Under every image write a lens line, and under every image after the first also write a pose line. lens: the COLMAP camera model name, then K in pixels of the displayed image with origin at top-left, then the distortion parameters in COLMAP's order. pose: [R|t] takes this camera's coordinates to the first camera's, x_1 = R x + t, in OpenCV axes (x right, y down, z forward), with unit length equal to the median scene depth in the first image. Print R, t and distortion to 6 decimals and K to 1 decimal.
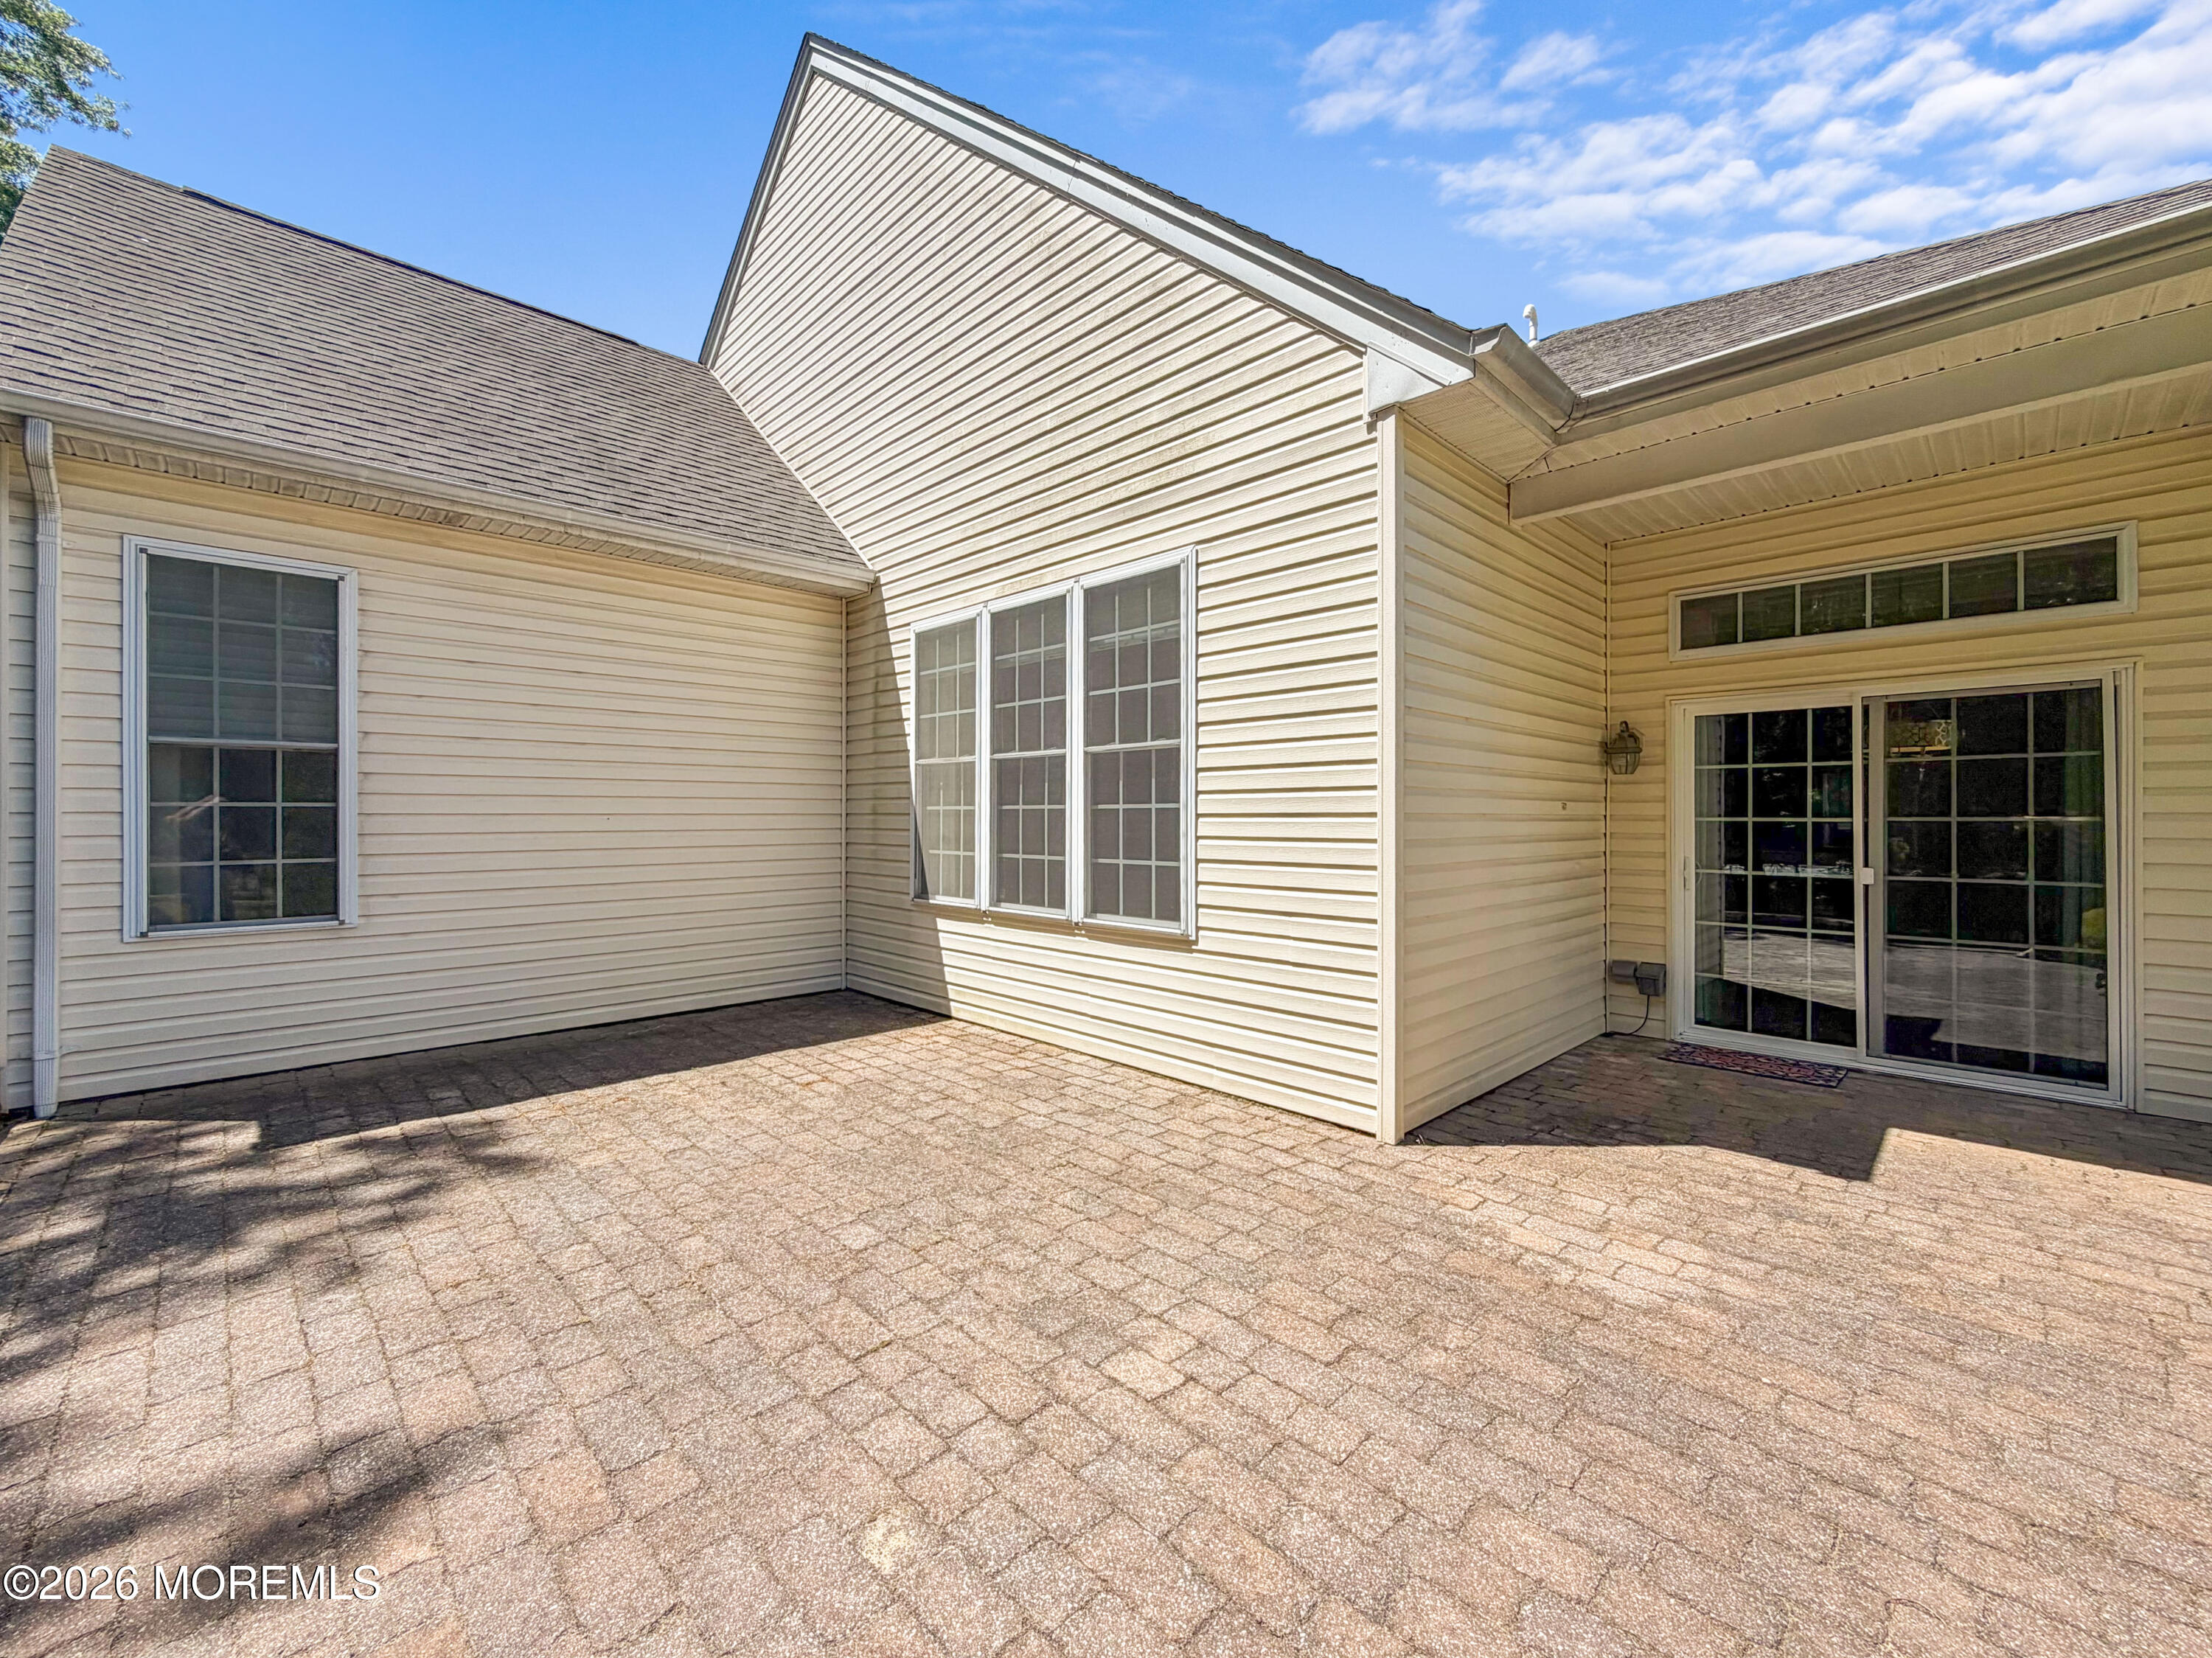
lens RADIAL K [[891.9, 0, 1104.0], [0, 891.9, 821.4], [0, 0, 1]] dist [-0.003232, -0.000046]
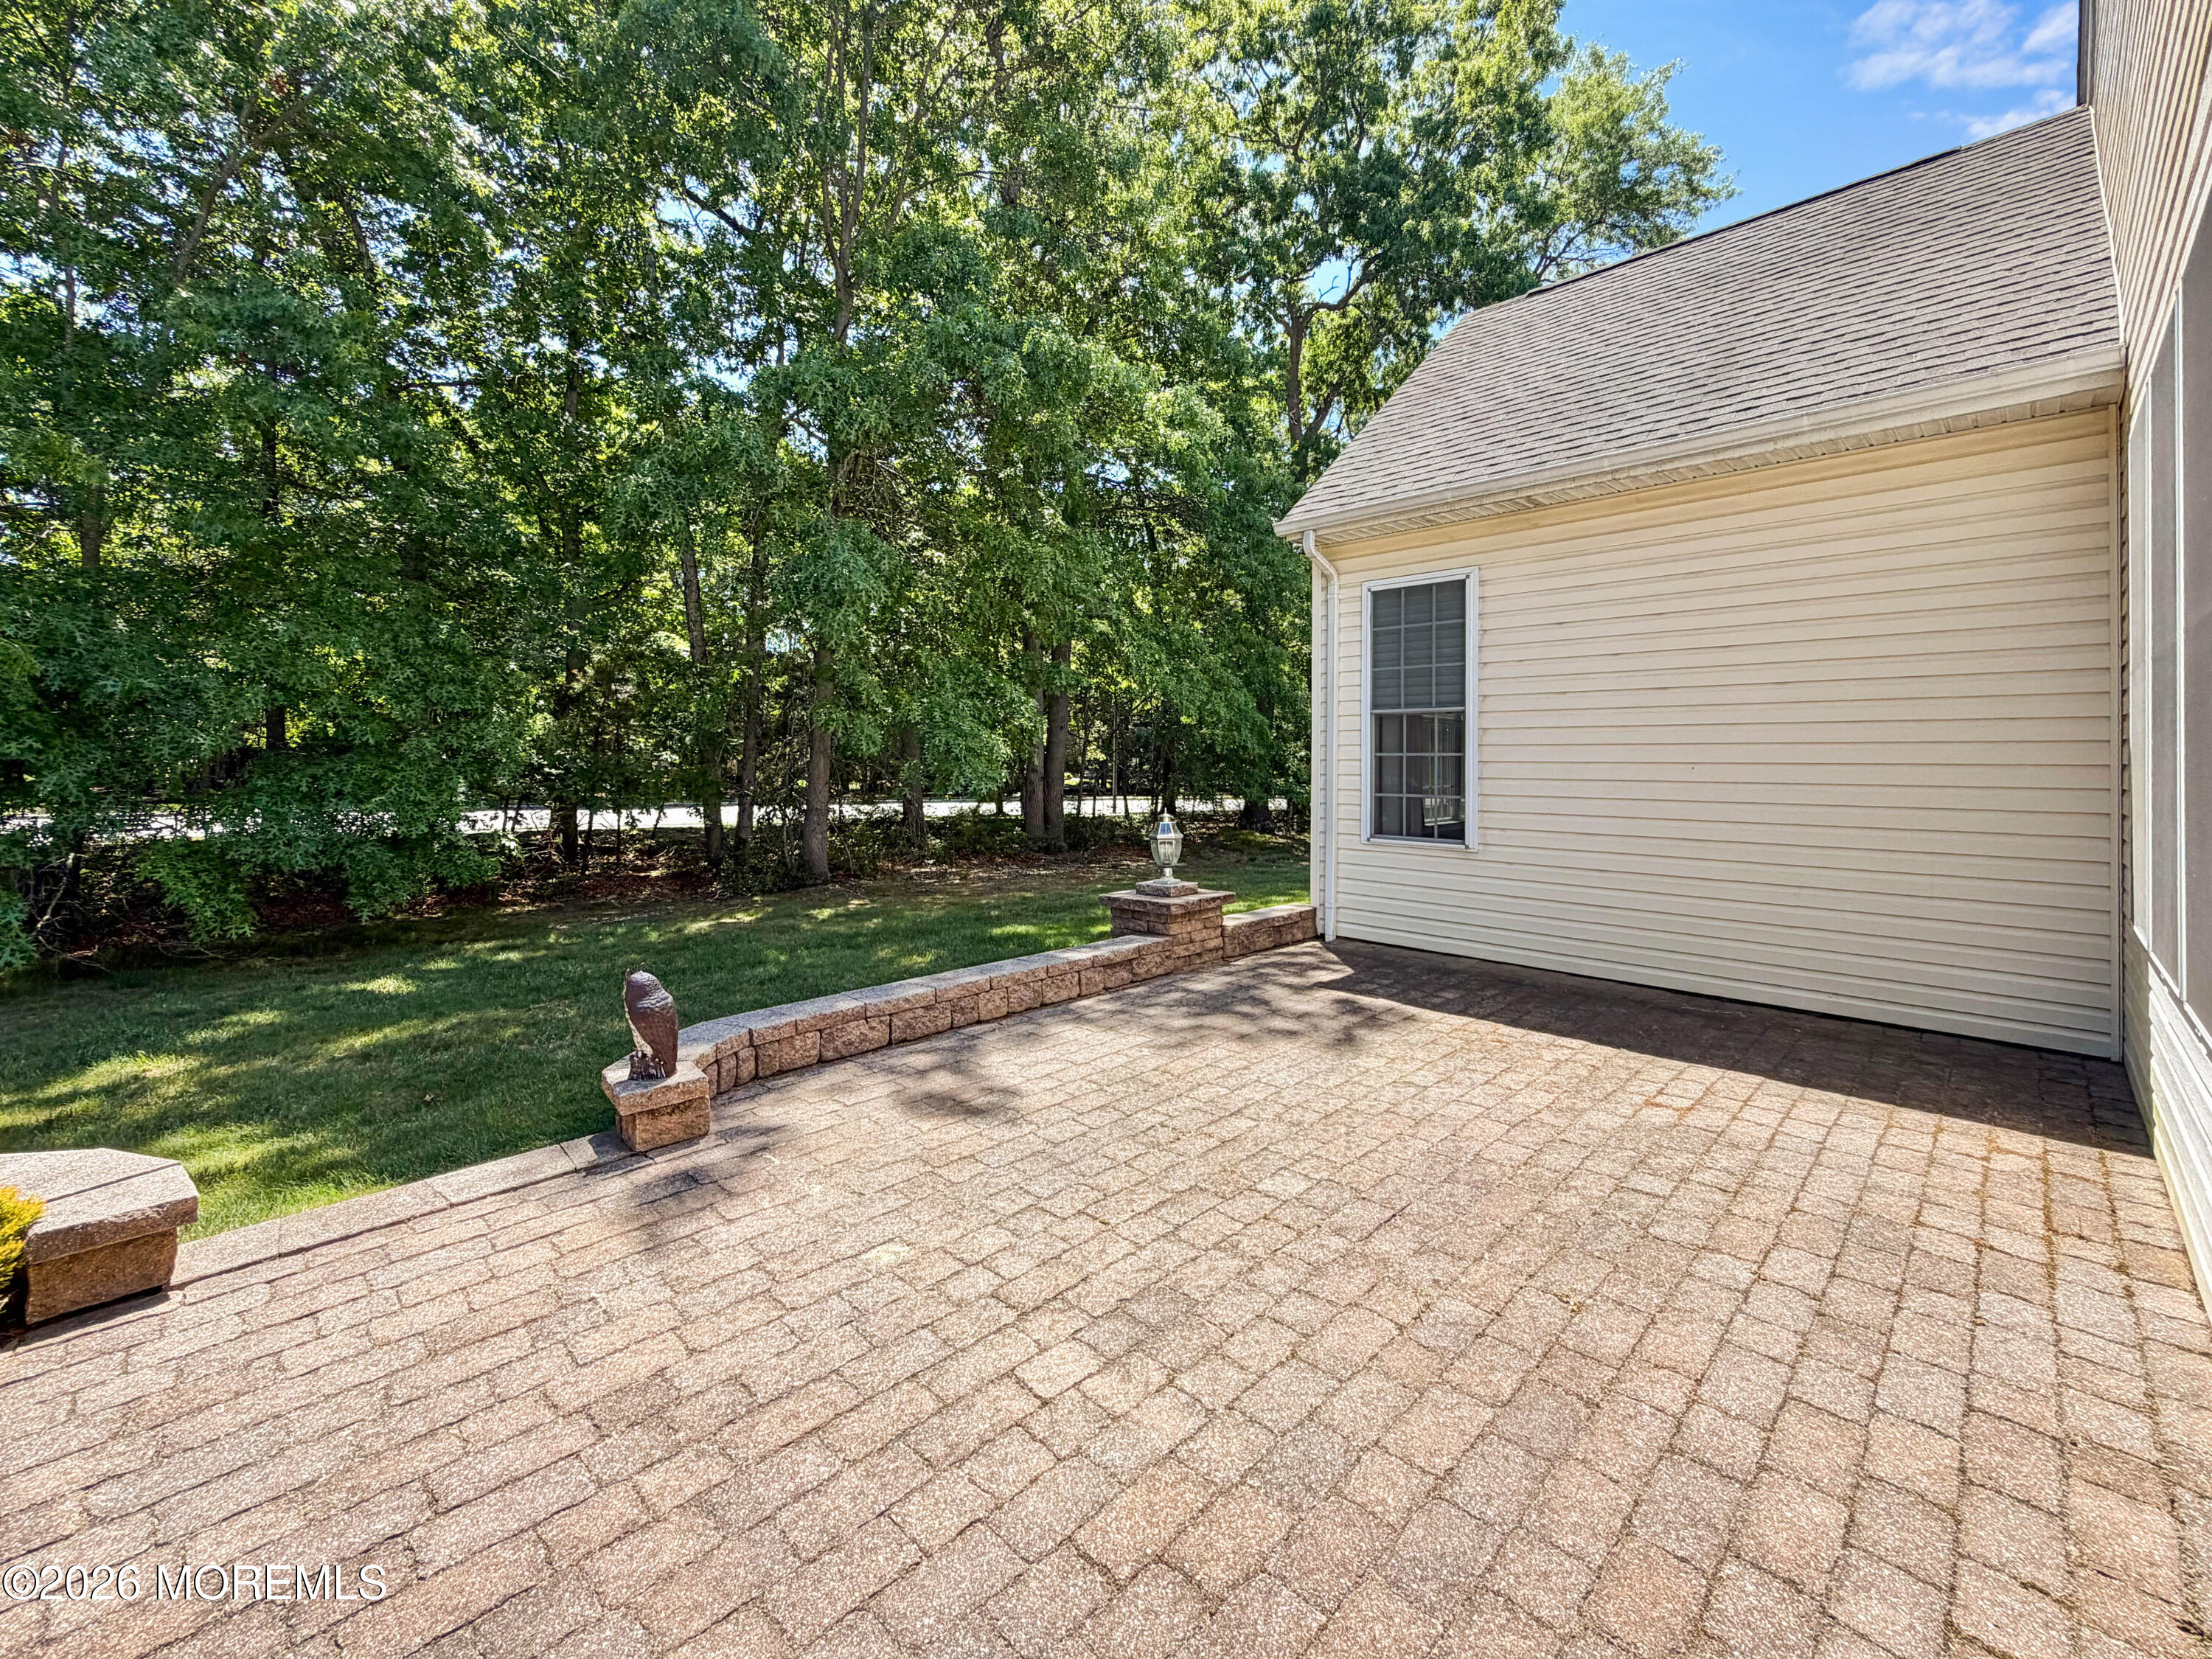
lens RADIAL K [[892.0, 0, 1066.9], [0, 892.0, 752.7], [0, 0, 1]] dist [-0.003232, -0.000046]
pose [[0.015798, -0.003033, -0.999871, 0.522761], [-0.012543, 0.999916, -0.003231, -0.012025], [0.999797, 0.012592, 0.015759, 0.526127]]
